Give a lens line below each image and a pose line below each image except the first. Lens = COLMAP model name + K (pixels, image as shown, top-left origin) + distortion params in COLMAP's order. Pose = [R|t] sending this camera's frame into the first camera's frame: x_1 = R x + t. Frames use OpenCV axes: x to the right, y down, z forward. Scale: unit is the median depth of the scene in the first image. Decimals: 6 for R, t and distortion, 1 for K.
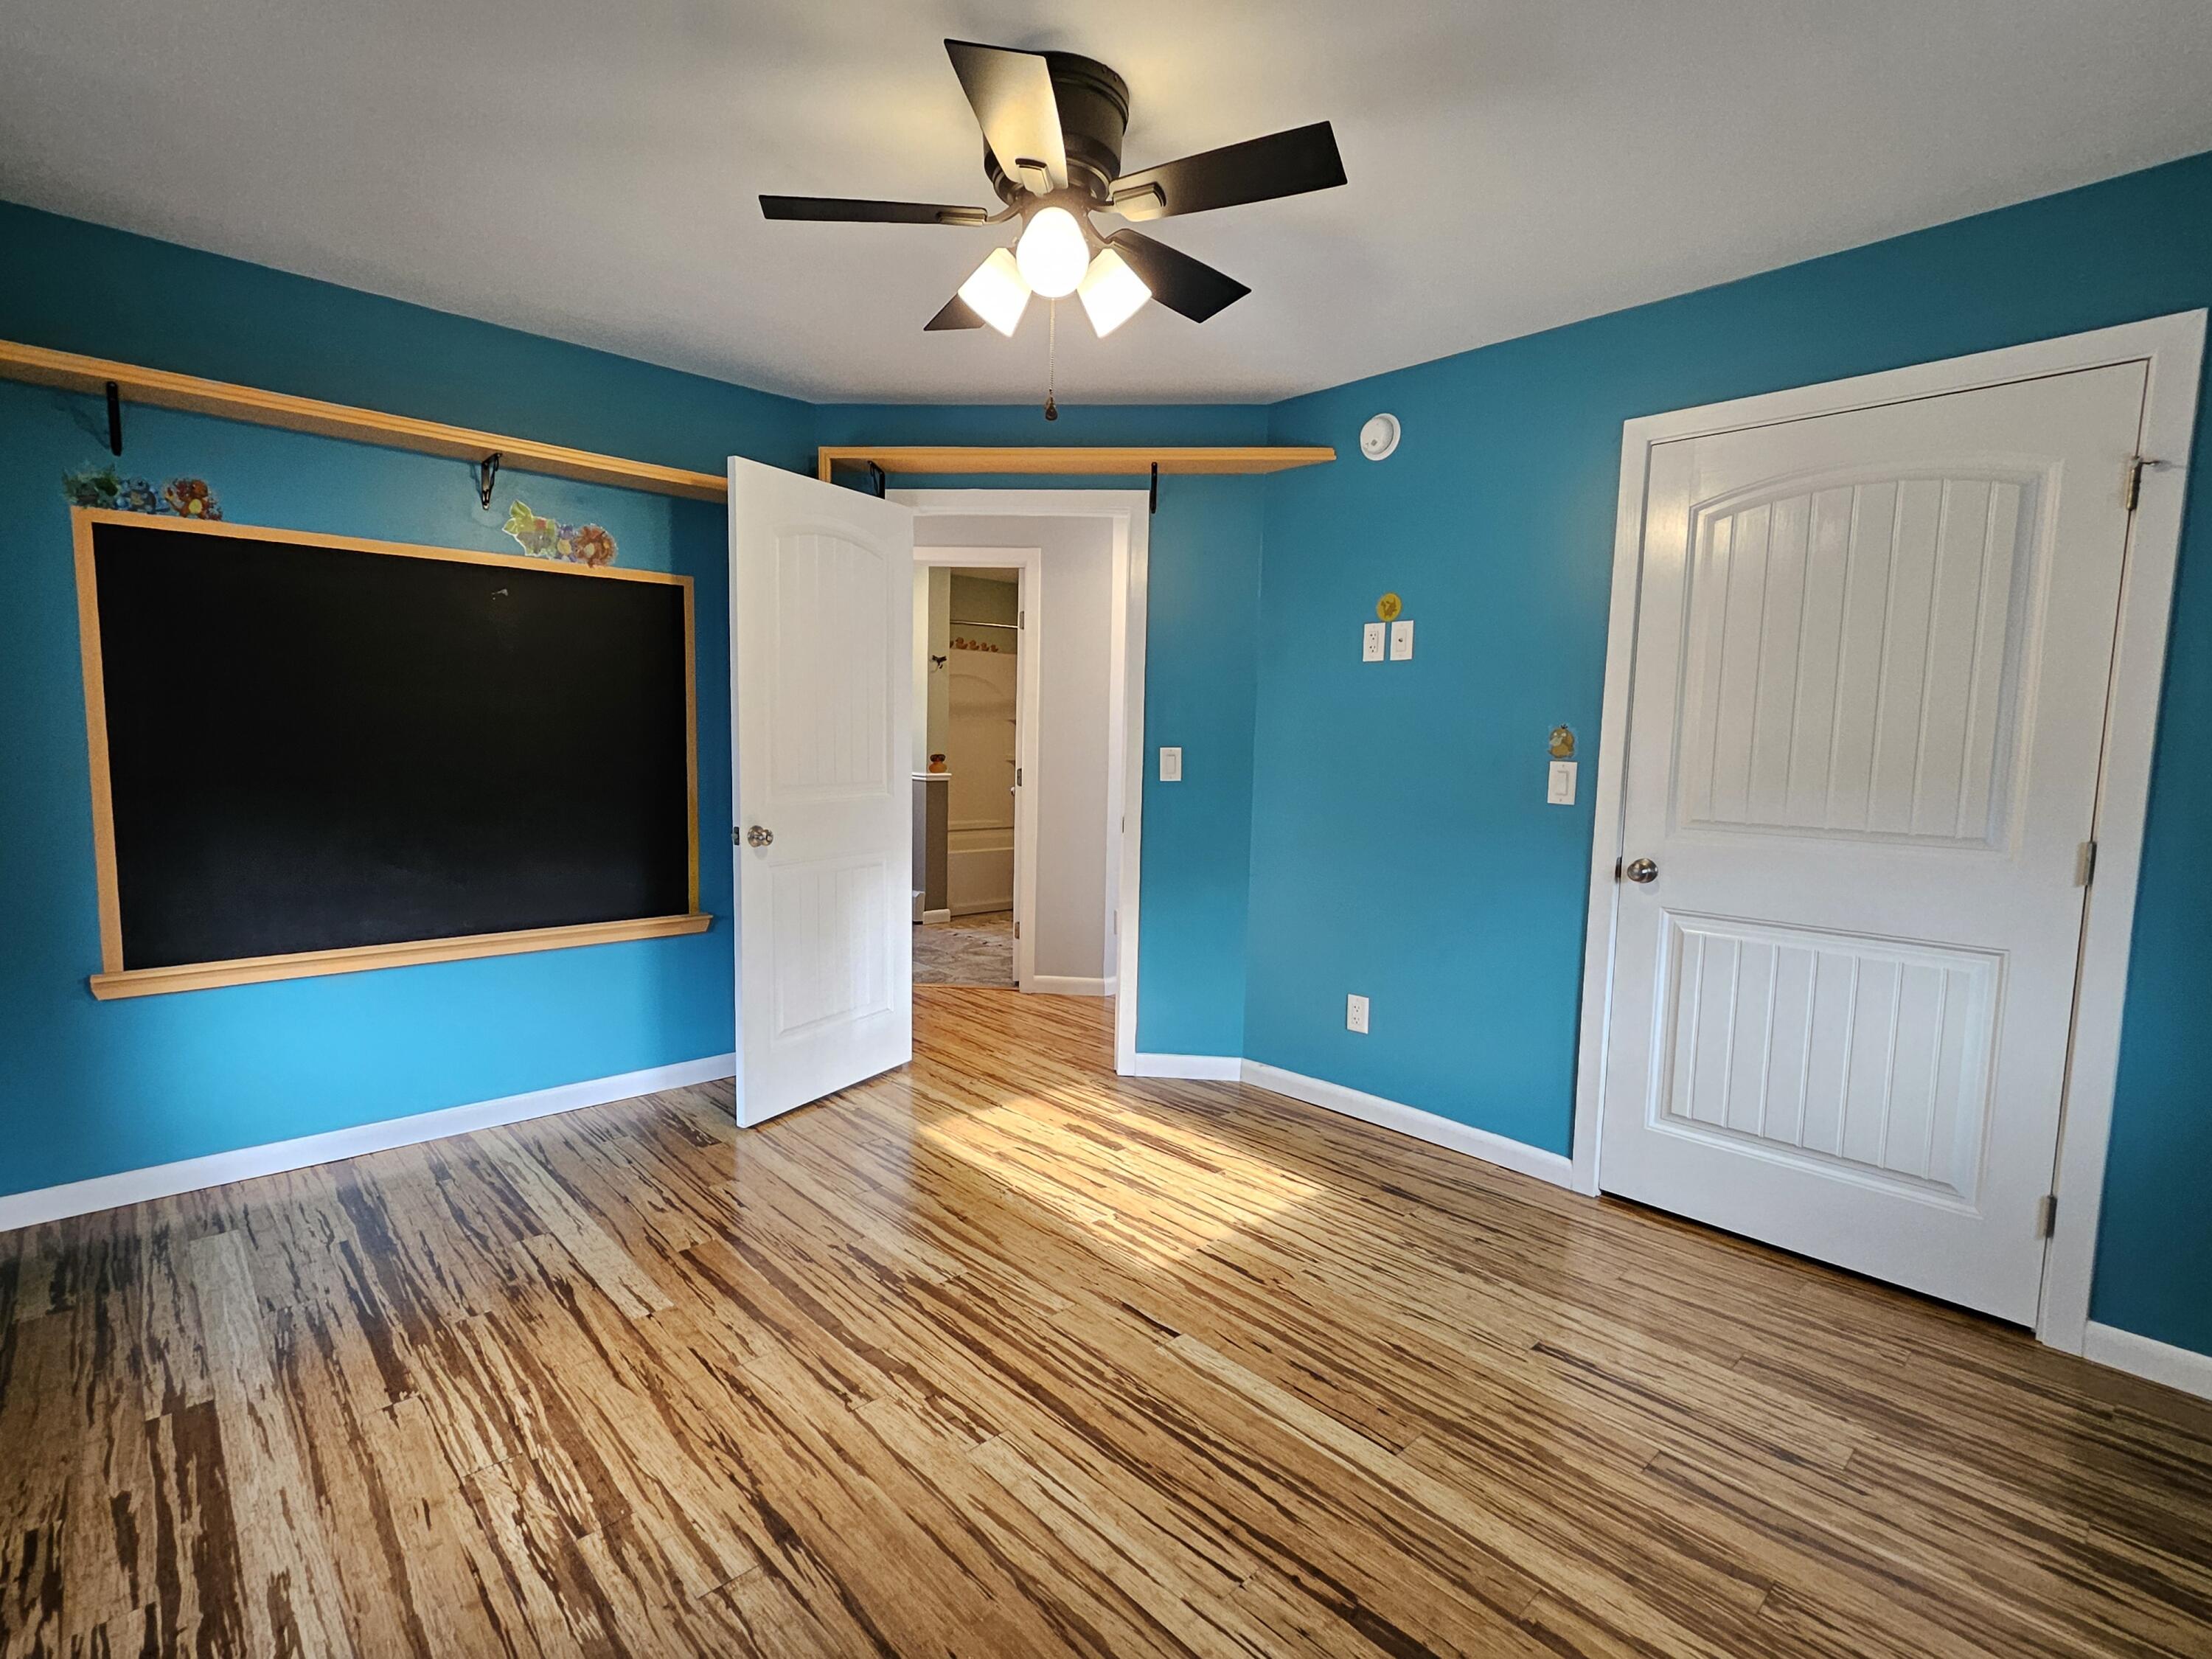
lens RADIAL K [[1048.5, 0, 1108.2], [0, 1048.5, 830.3], [0, 0, 1]] dist [-0.000563, 0.001373]
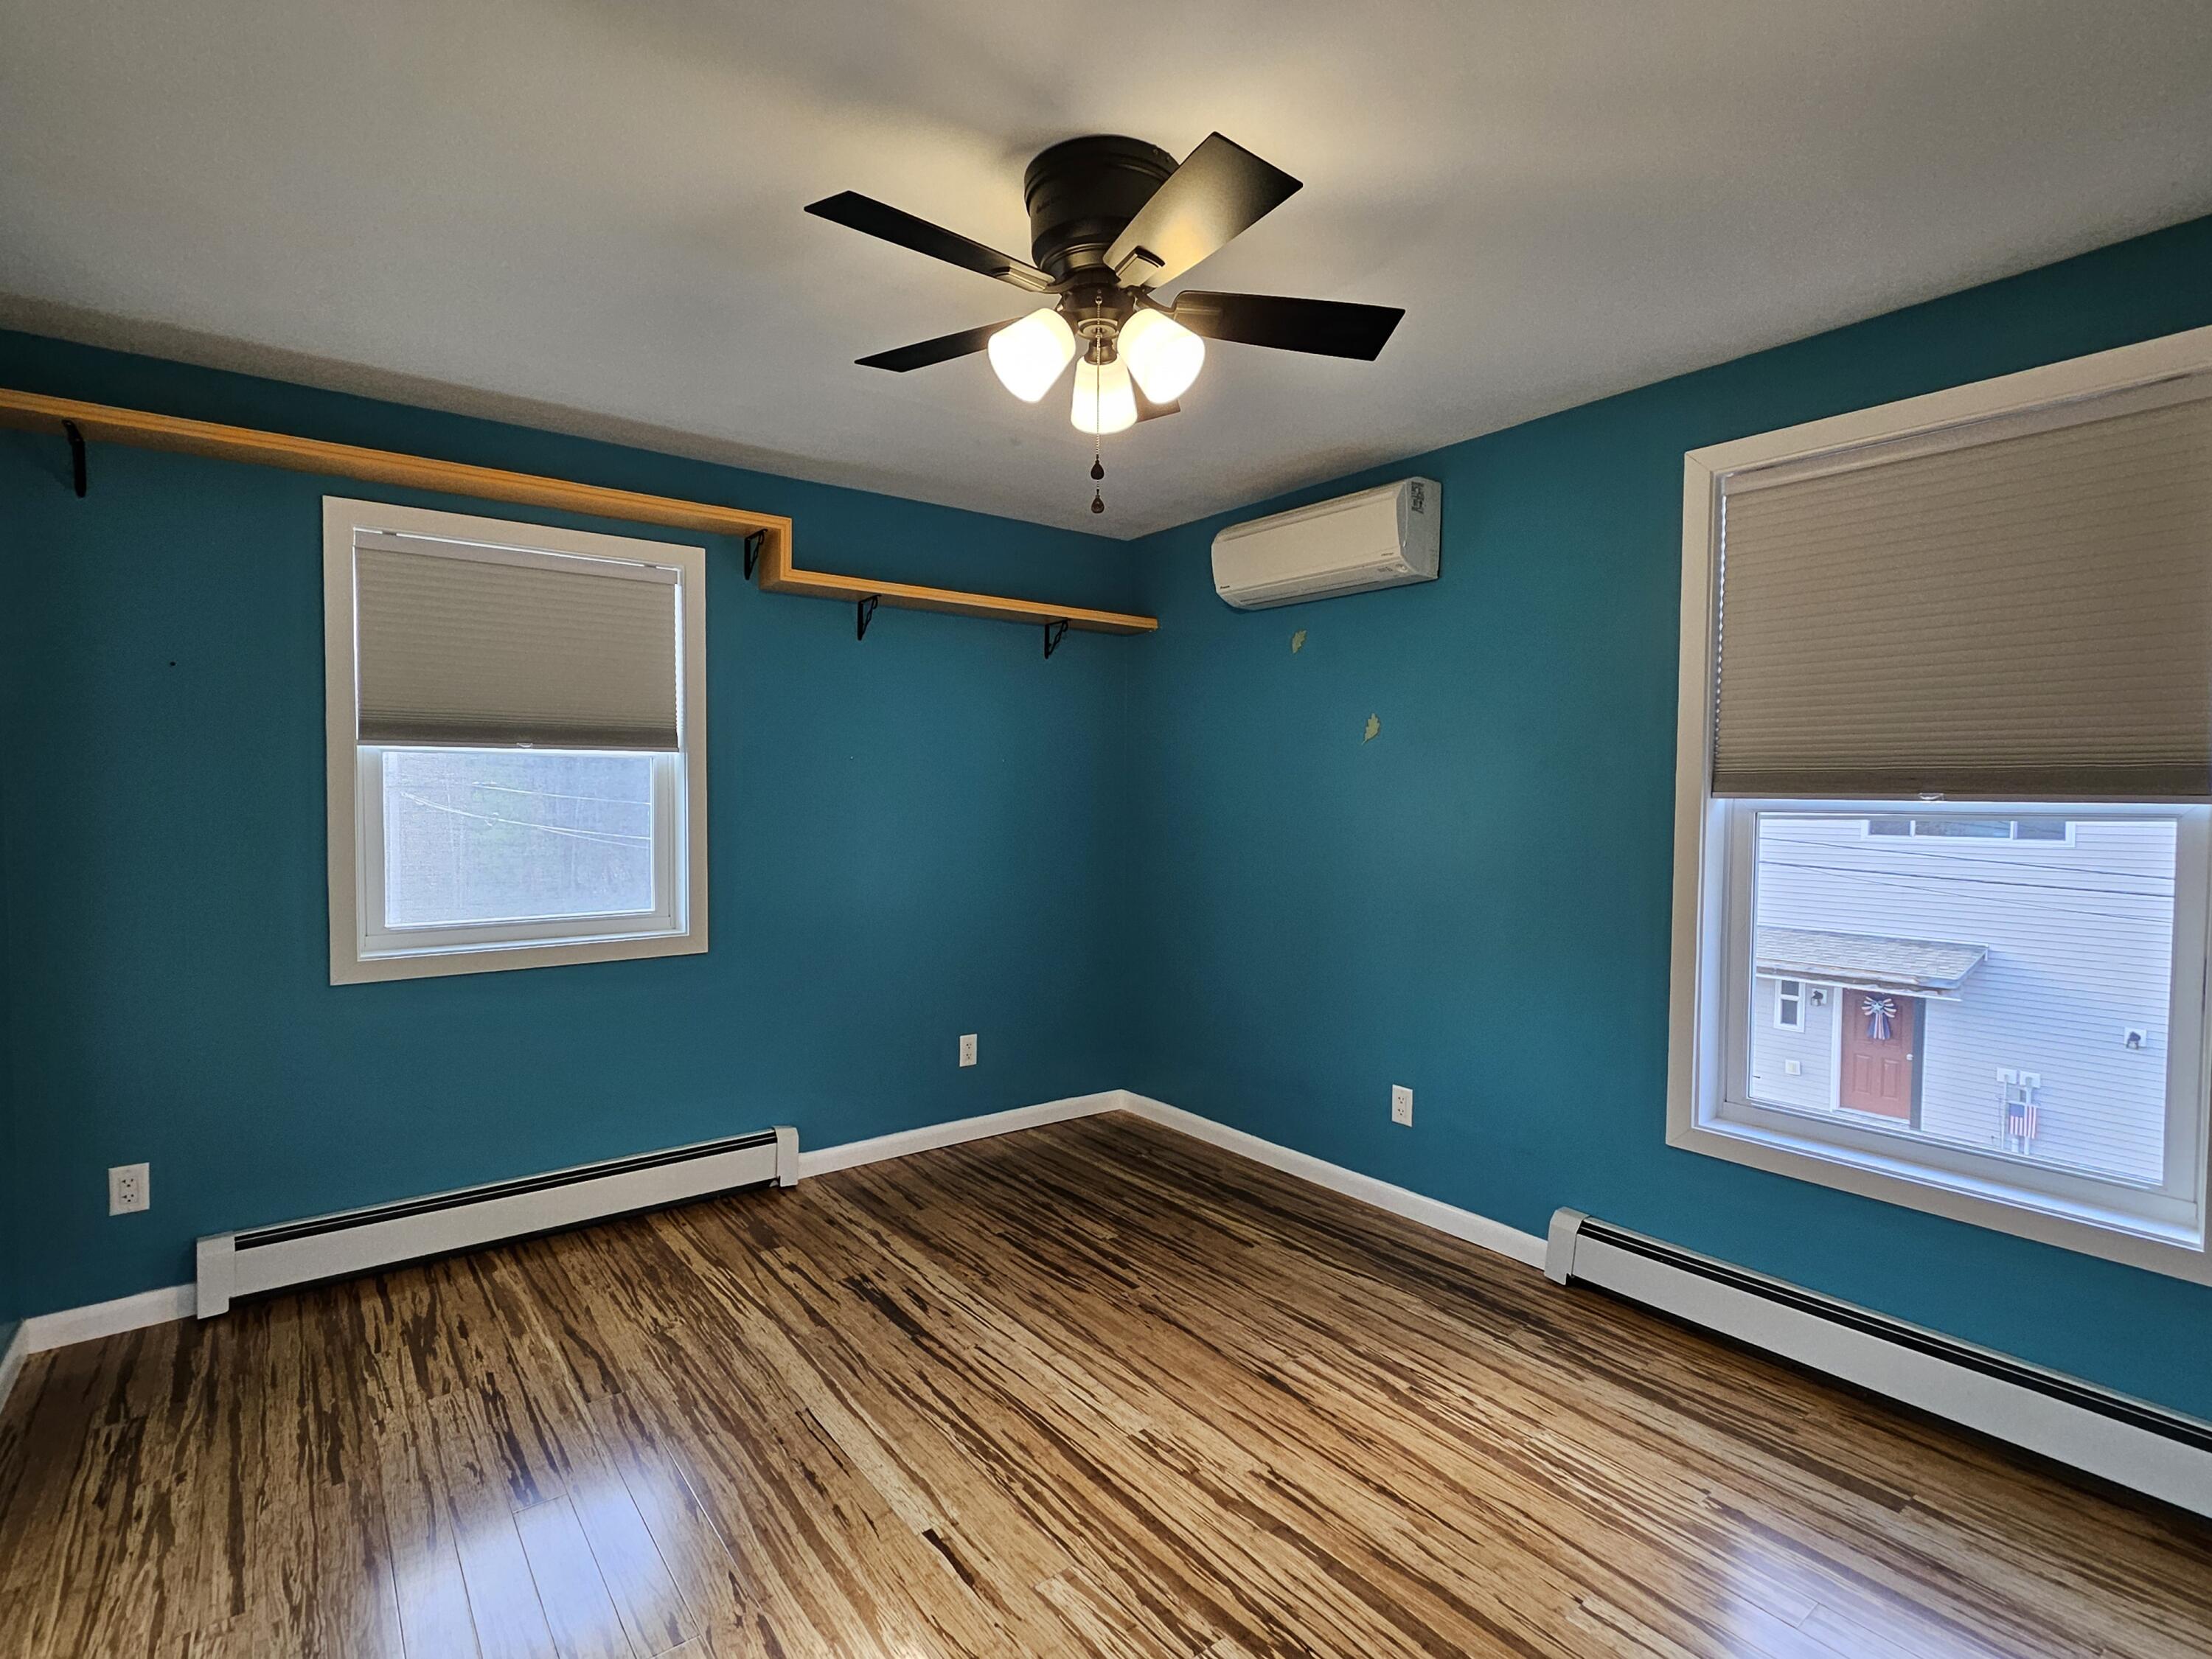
lens RADIAL K [[1048.5, 0, 1104.3], [0, 1048.5, 829.1], [0, 0, 1]] dist [-0.000563, 0.001373]
pose [[-0.994532, -0.030761, 0.099800, -0.168357], [-0.017303, 0.990963, 0.133017, -0.237854], [-0.102990, 0.130563, -0.986076, 2.000954]]
